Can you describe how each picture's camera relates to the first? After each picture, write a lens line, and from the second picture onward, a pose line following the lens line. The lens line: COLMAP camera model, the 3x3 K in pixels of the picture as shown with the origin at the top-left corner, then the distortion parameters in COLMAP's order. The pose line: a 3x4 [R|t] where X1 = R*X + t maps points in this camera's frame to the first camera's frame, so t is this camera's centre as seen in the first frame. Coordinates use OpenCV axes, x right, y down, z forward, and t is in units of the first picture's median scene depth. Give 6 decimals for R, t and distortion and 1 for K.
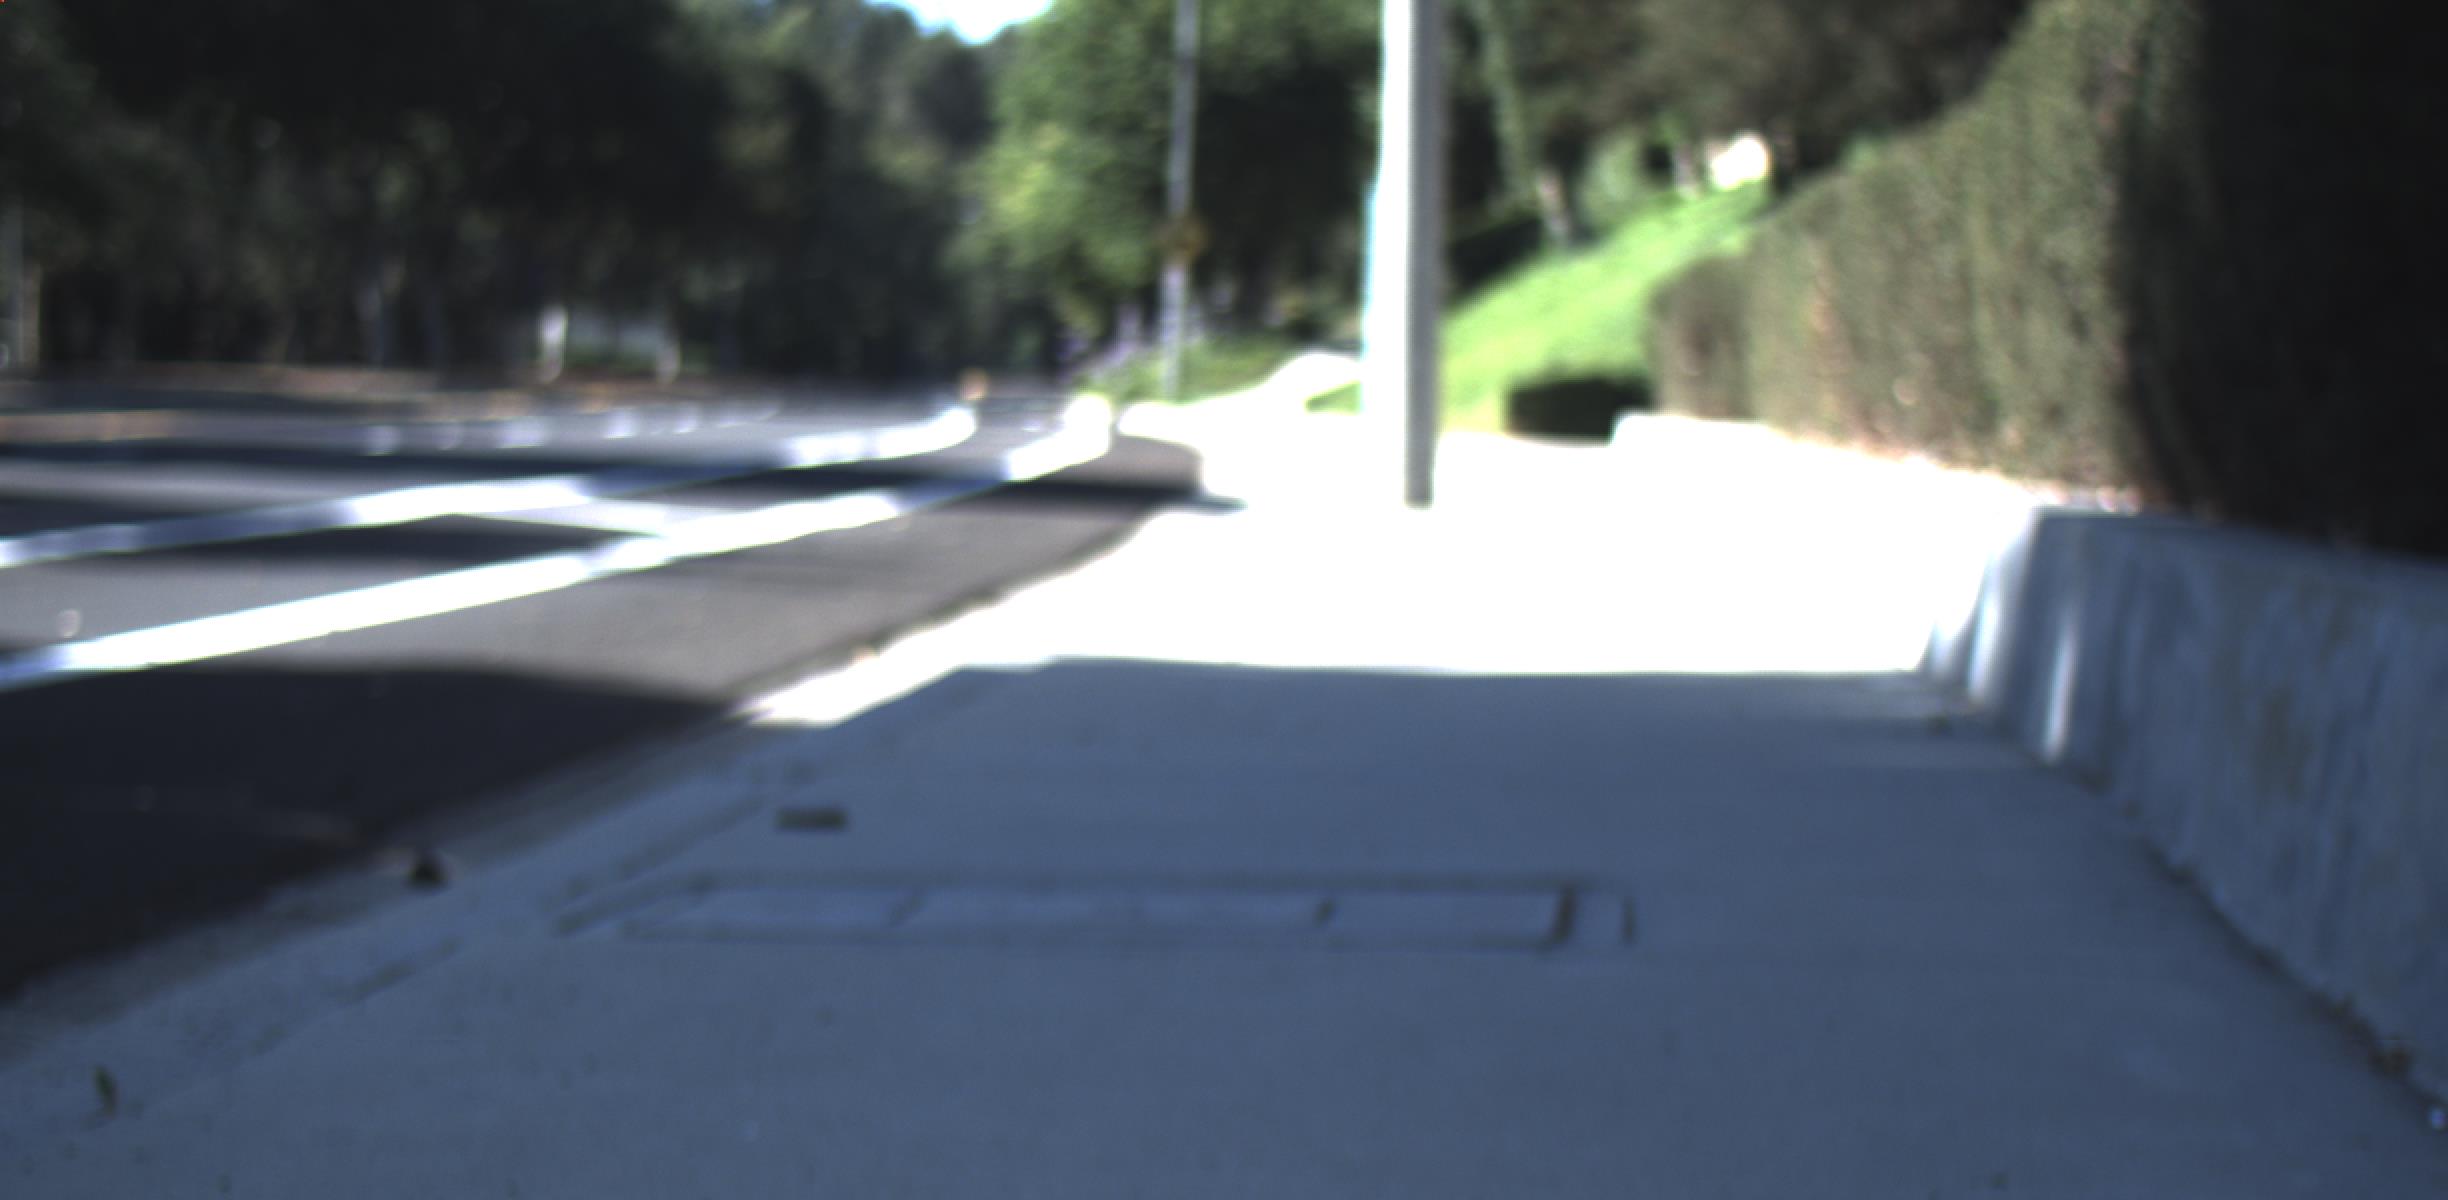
lens RADIAL K [[2837.9, 0, 1341.3], [0, 2837.9, 535.0], [0, 0, 1]] dist [-0.019140, -0.012184]
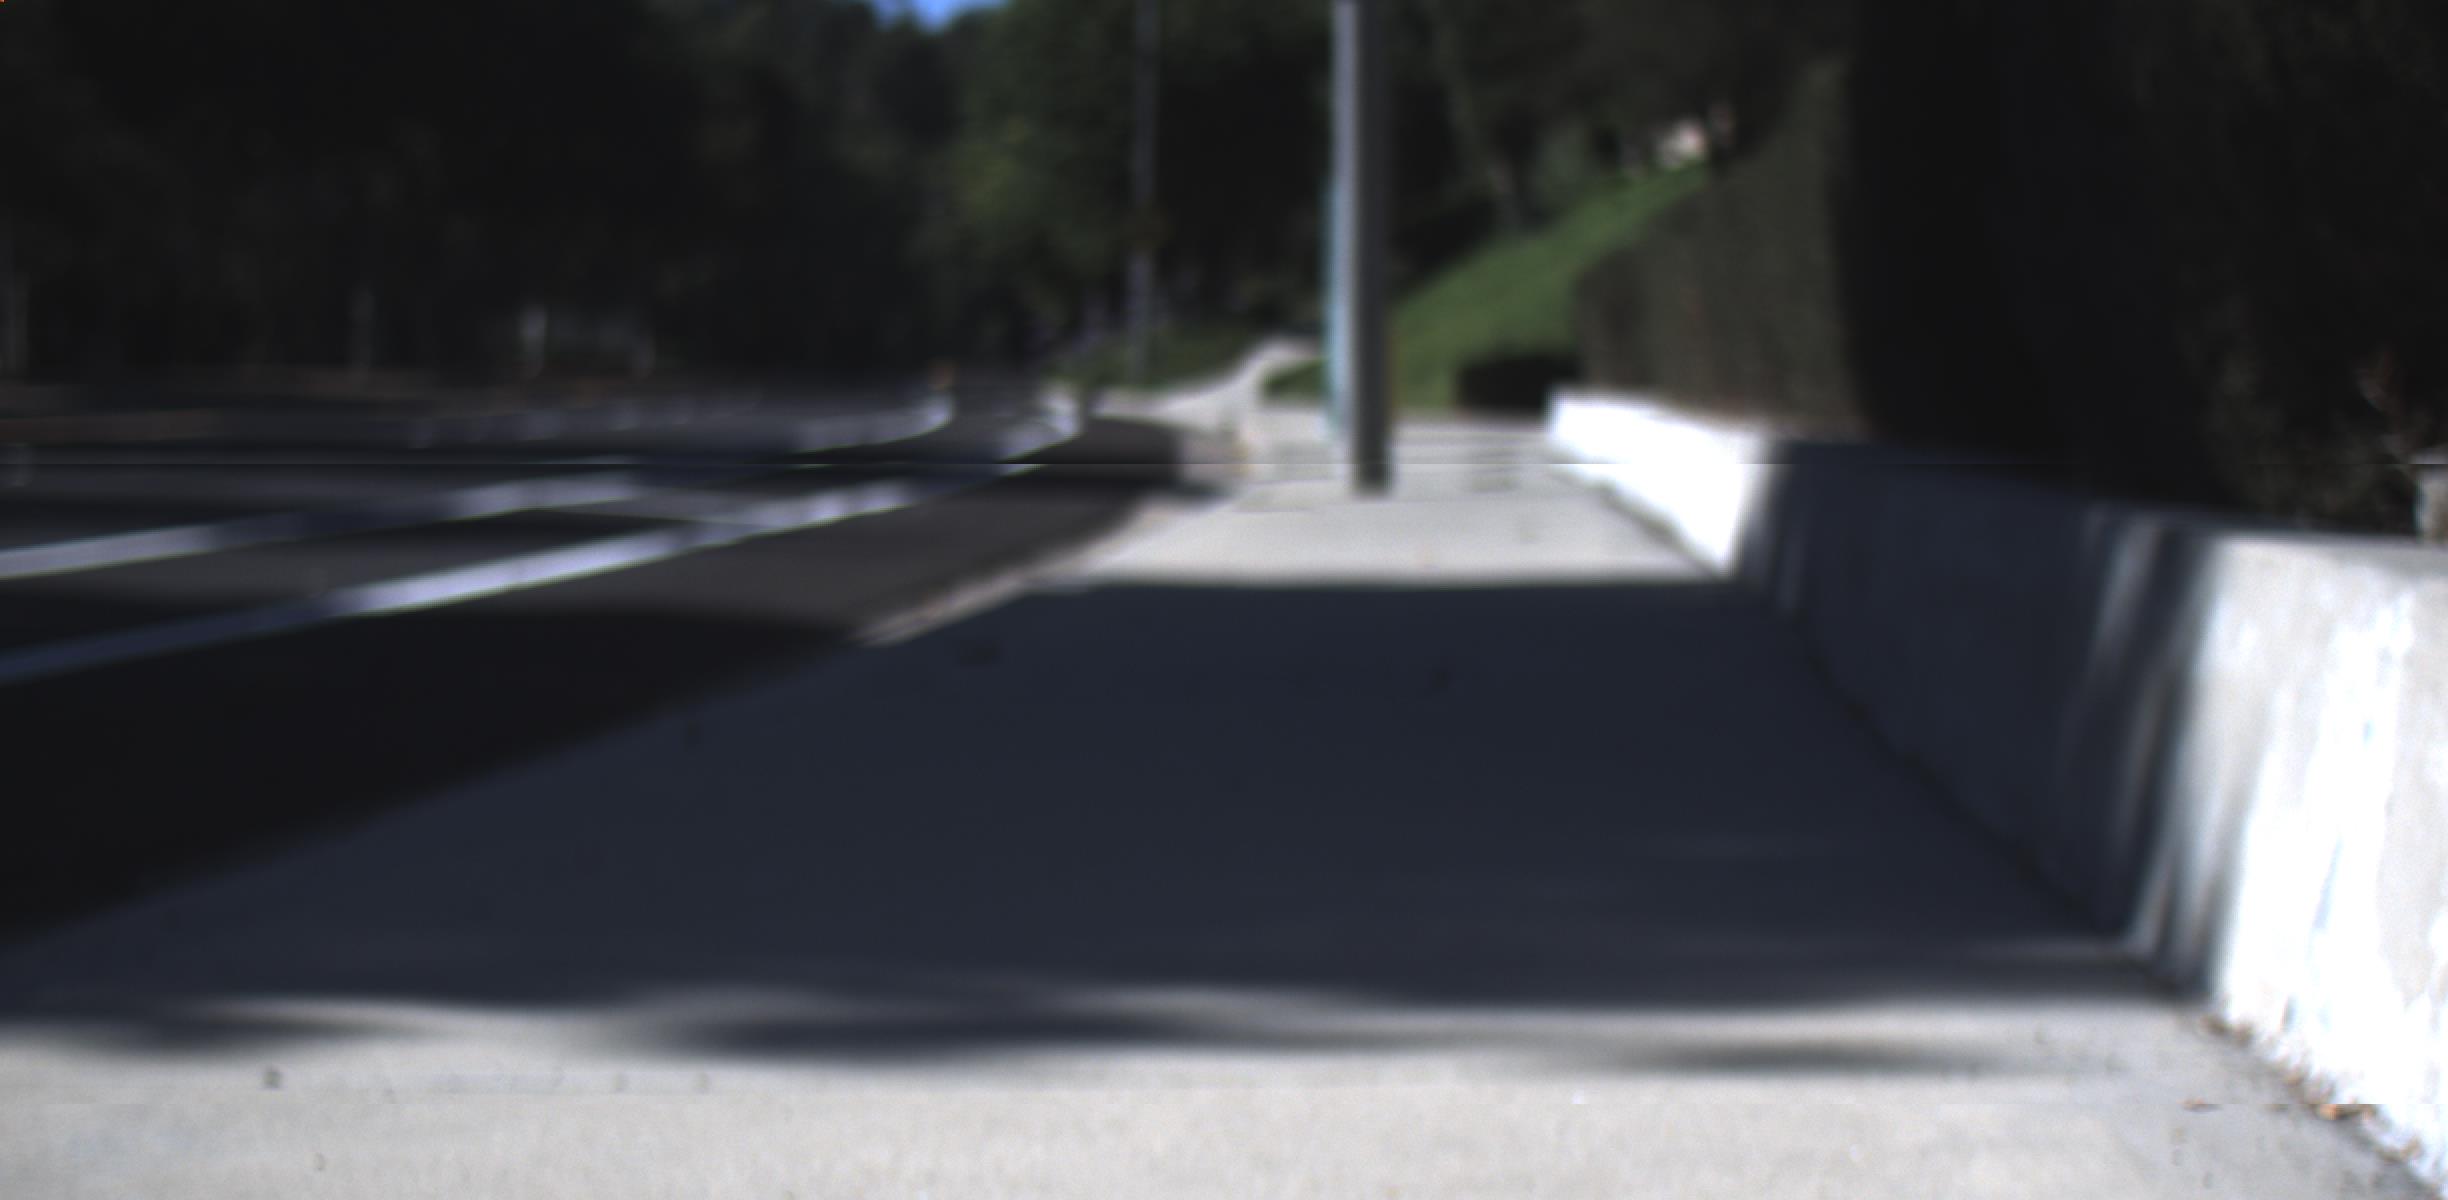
lens RADIAL K [[3504.0, 0, 1272.5], [0, 3504.0, 594.0], [0, 0, 1]] dist [-0.005197, 0.044117]
pose [[0.999790, -0.018327, -0.009213, -0.000986], [0.018431, 0.999766, 0.011299, 0.015214], [0.009003, -0.011466, 0.999894, -0.277840]]
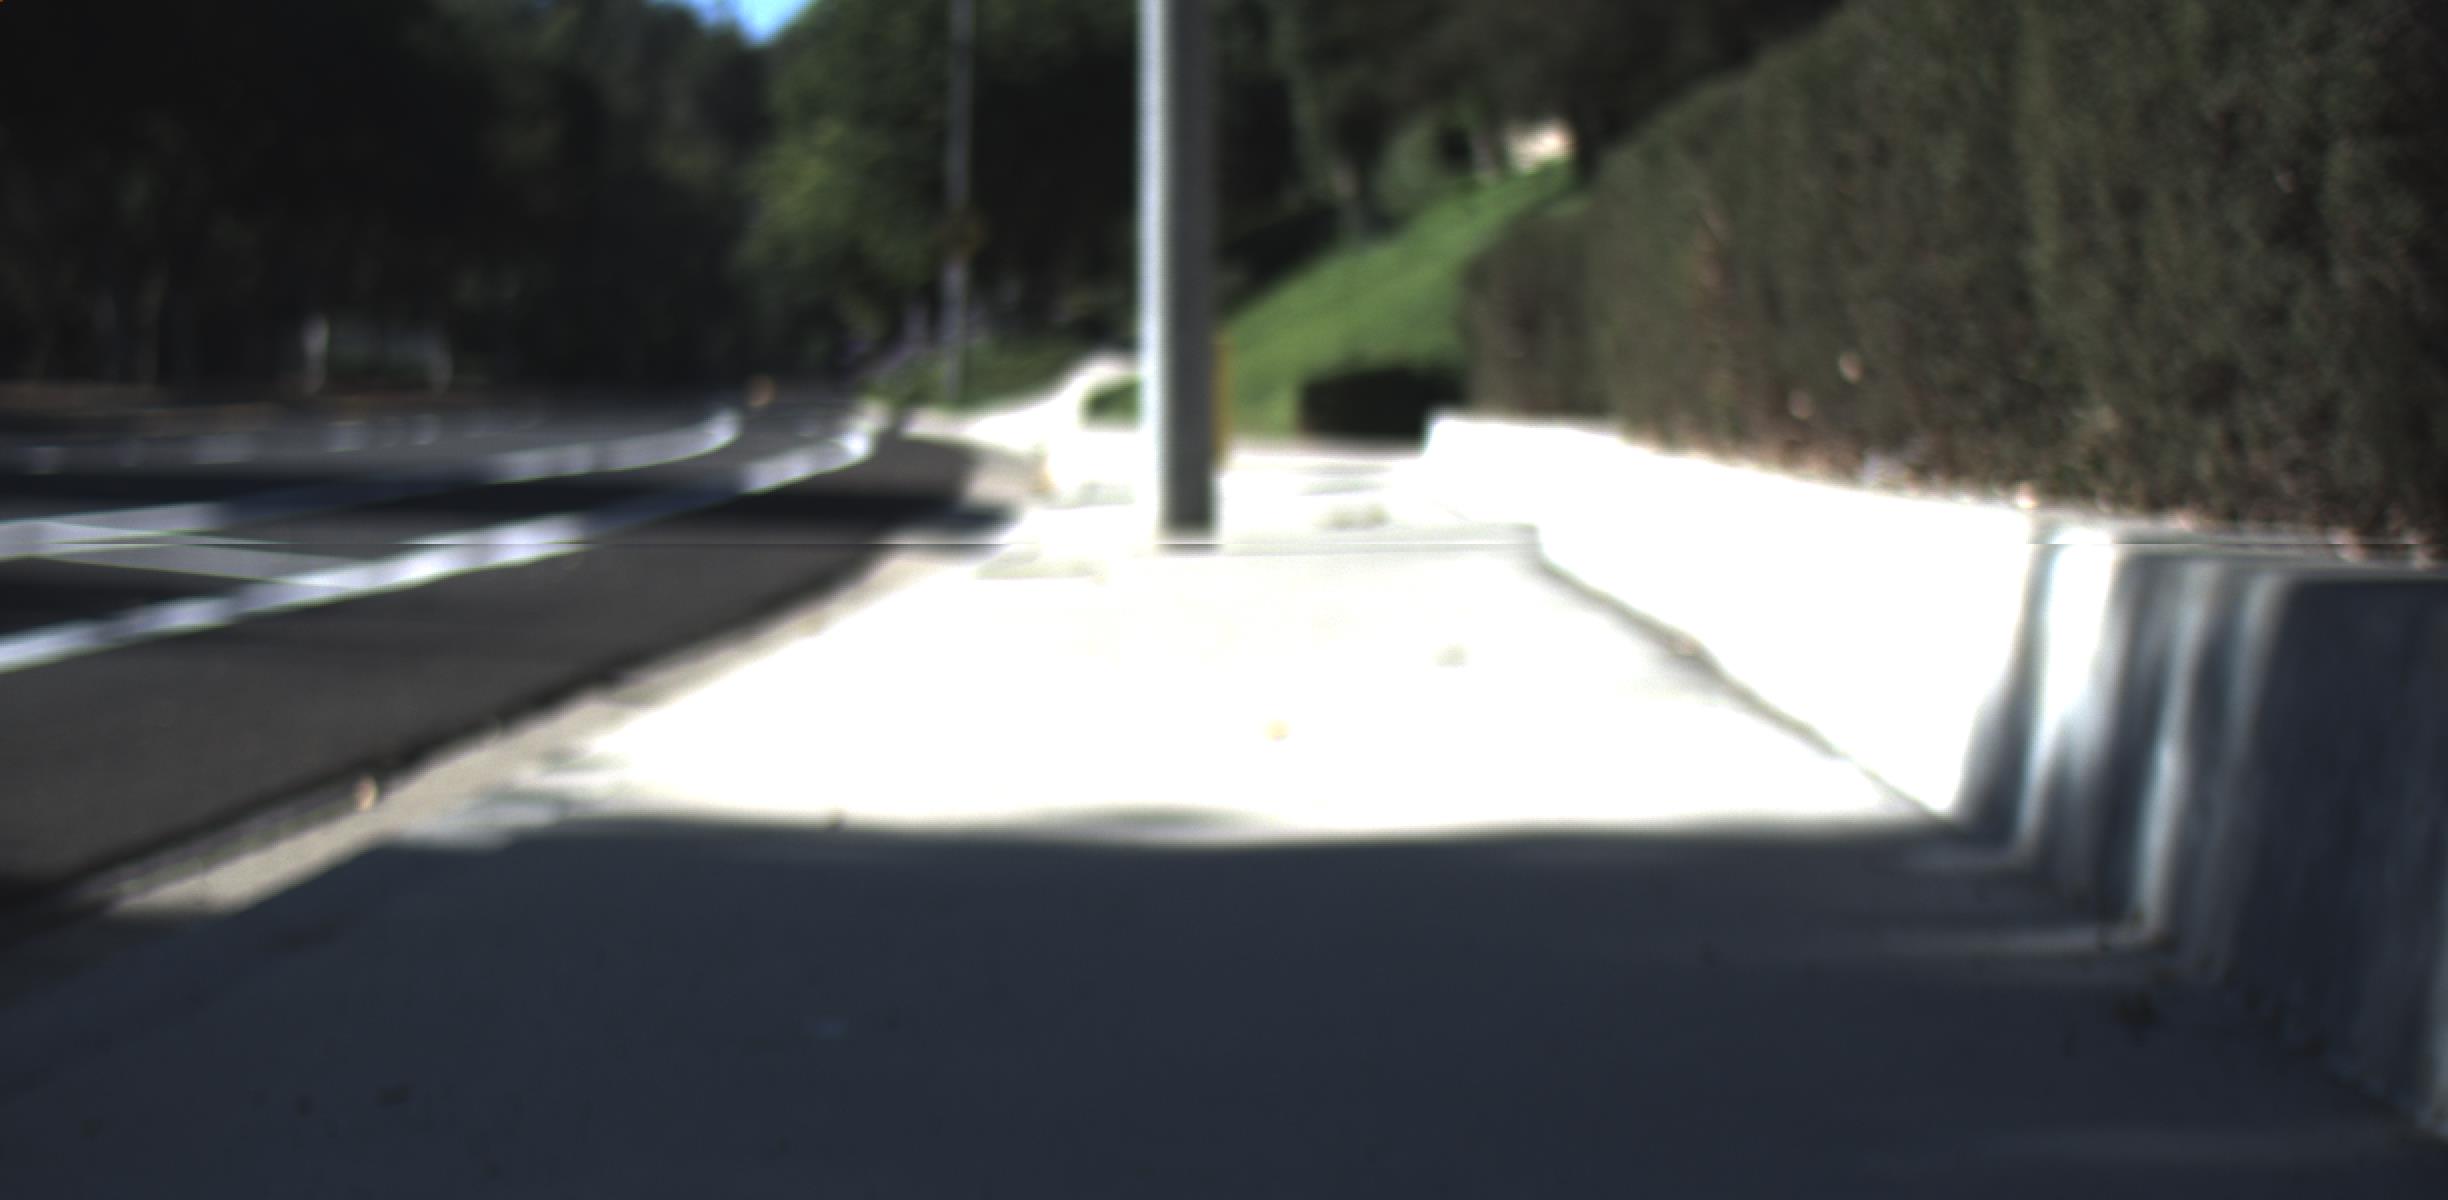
lens RADIAL K [[2296.6, 0, 1233.4], [0, 2296.6, 564.2], [0, 0, 1]] dist [0.001223, 0.003198]
pose [[0.999602, -0.016390, 0.022956, 0.015965], [0.015898, 0.999644, 0.021444, -0.008008], [-0.023300, -0.021070, 0.999506, 0.218195]]
